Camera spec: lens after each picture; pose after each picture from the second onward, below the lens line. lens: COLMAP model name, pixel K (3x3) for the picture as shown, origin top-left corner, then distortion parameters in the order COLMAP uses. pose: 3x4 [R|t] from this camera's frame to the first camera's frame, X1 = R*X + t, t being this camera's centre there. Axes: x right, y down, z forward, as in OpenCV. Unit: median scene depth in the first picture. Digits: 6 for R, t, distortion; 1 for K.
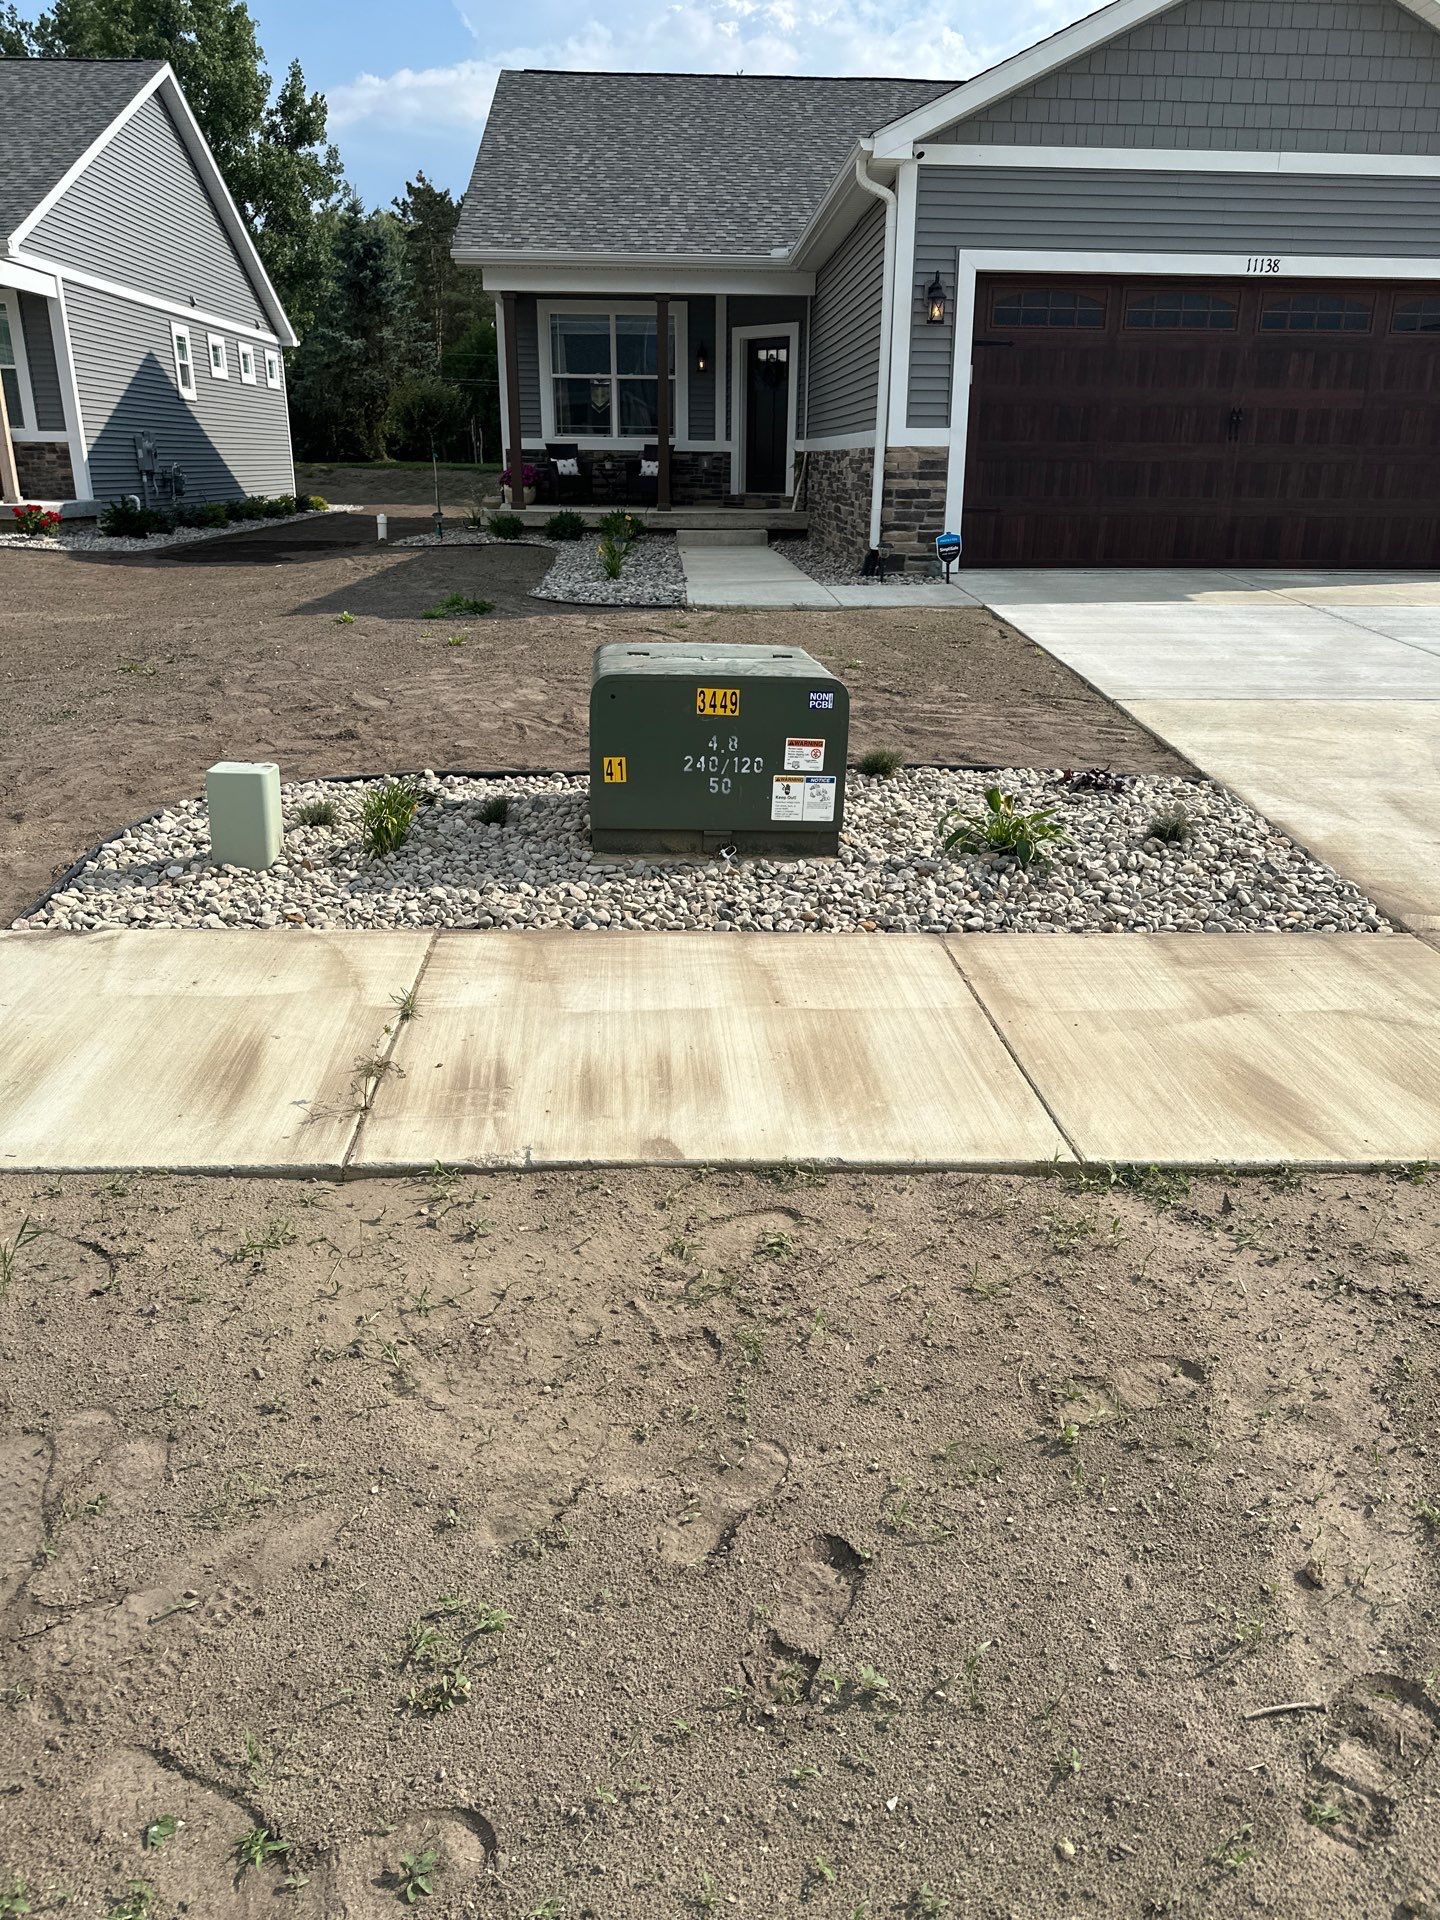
lens RADIAL K [[1364.2, 0, 731.8], [0, 1364.2, 959.4], [0, 0, 1]] dist [0.035523, -0.050215]
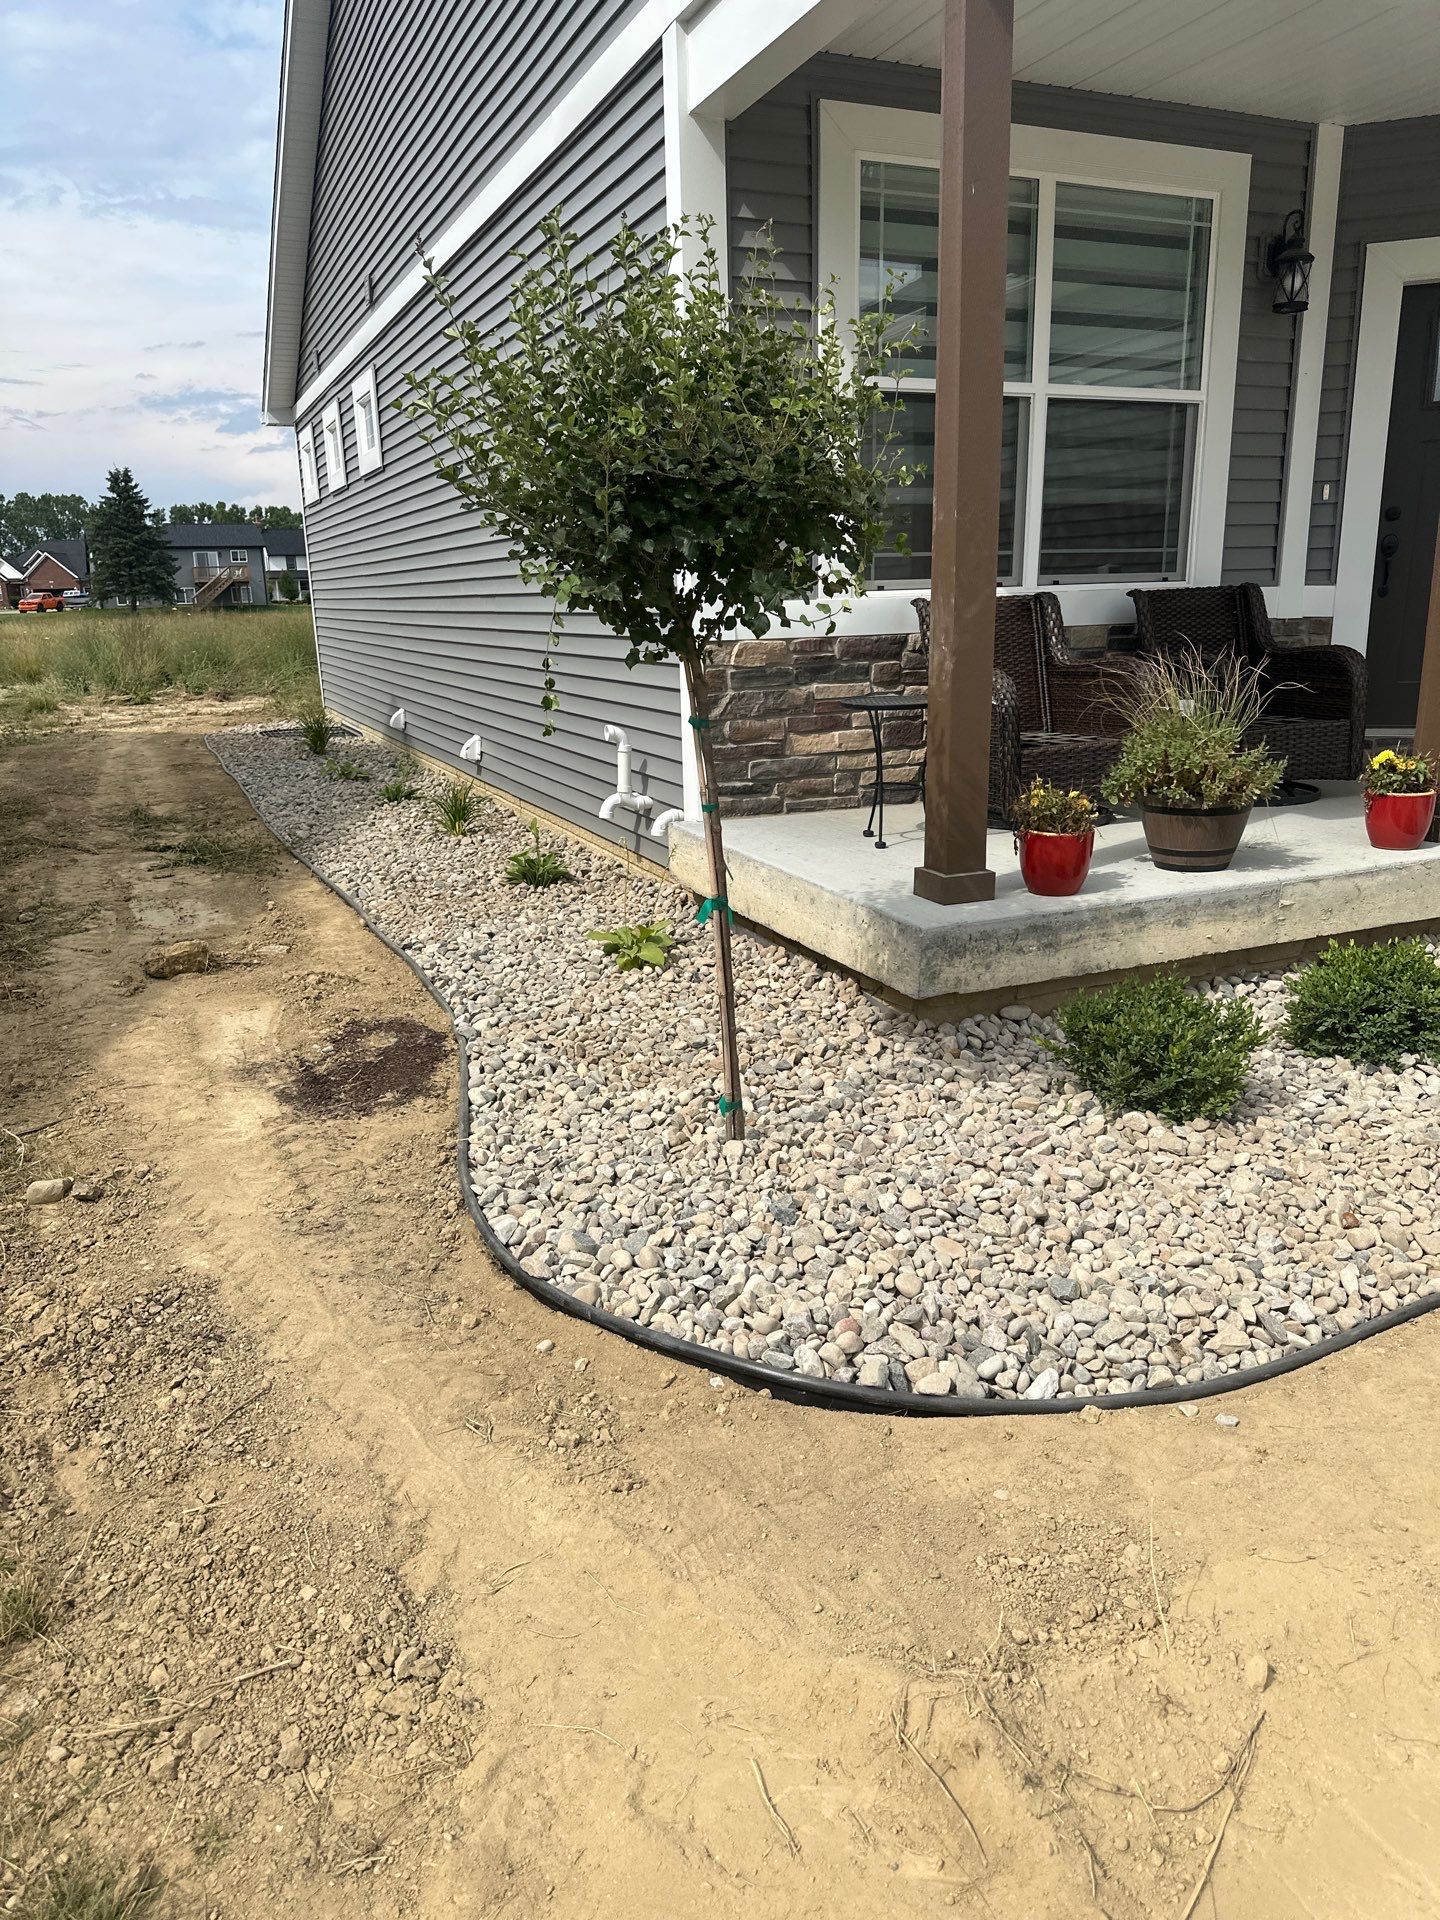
lens RADIAL K [[1365.0, 0, 720.0], [0, 1365.0, 960.0], [0, 0, 1]] dist [0.077843, -0.095842]
pose [[0.937204, -0.114472, 0.329462, -0.267218], [0.143152, 0.987625, -0.064067, -0.297130], [-0.318051, 0.107207, 0.941993, 0.763835]]
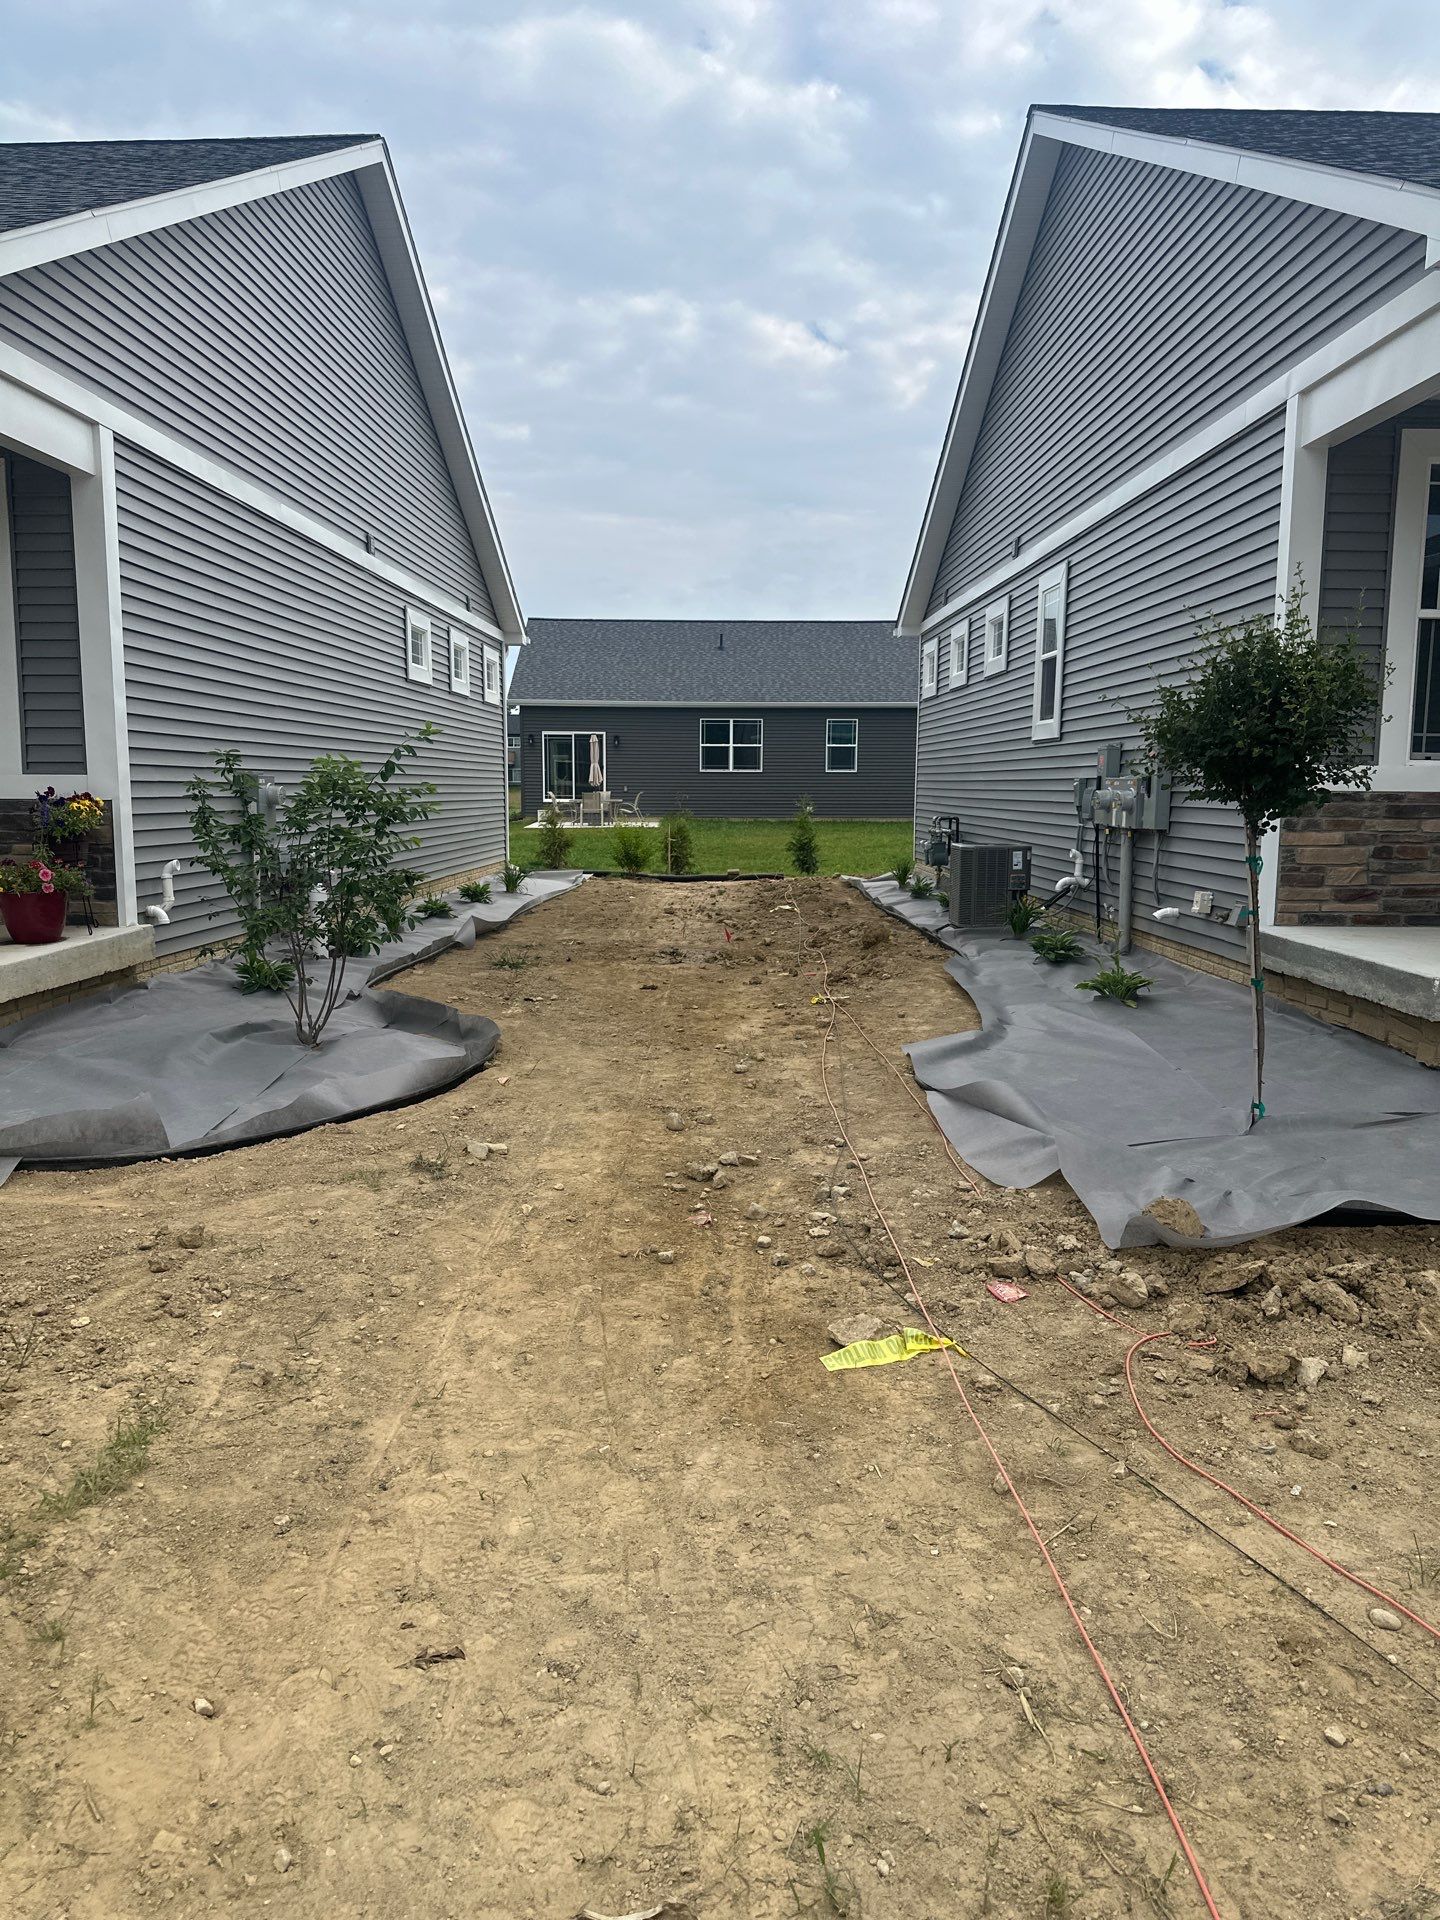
lens RADIAL K [[1344.1, 0, 720.0], [0, 1344.1, 960.0], [0, 0, 1]] dist [0.148244, -0.248772]
pose [[0.999846, 0.003218, -0.017255, -0.324976], [-0.006846, 0.976695, -0.214523, -0.247482], [0.016162, 0.214608, 0.976567, 0.645987]]
